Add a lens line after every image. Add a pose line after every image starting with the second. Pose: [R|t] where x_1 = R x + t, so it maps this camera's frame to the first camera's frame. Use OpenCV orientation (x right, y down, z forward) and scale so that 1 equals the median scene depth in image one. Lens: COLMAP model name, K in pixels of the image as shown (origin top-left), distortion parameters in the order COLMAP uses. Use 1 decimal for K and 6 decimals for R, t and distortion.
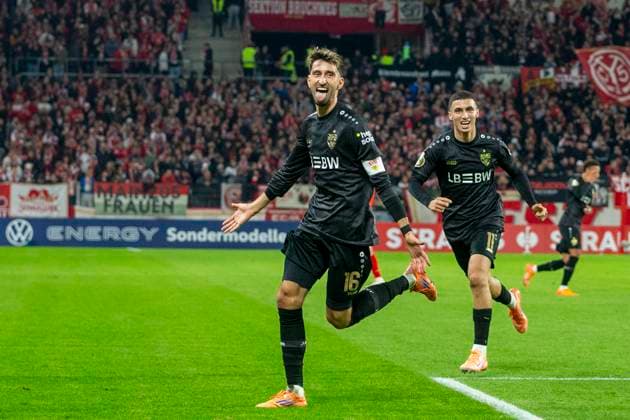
lens RADIAL K [[293.5, 0, 315.5], [0, 293.5, 209.5], [0, 0, 1]] dist [-0.000672, 0.000555]
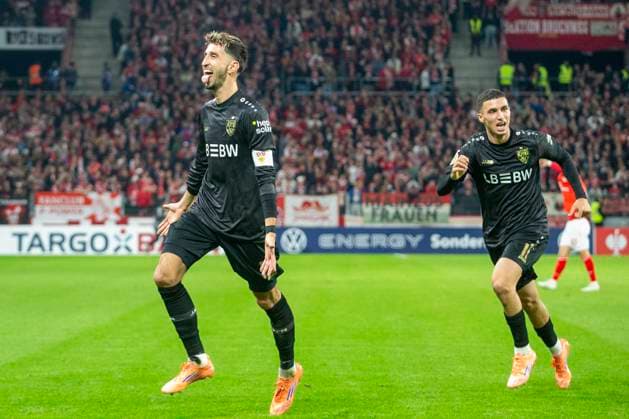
lens RADIAL K [[293.0, 0, 313.8], [0, 293.0, 209.5], [0, 0, 1]] dist [-0.000672, 0.000555]
pose [[0.999861, -0.011726, -0.011877, -0.919292], [0.011710, 0.999930, -0.001433, -0.033728], [0.011893, 0.001294, 0.999928, -0.073571]]
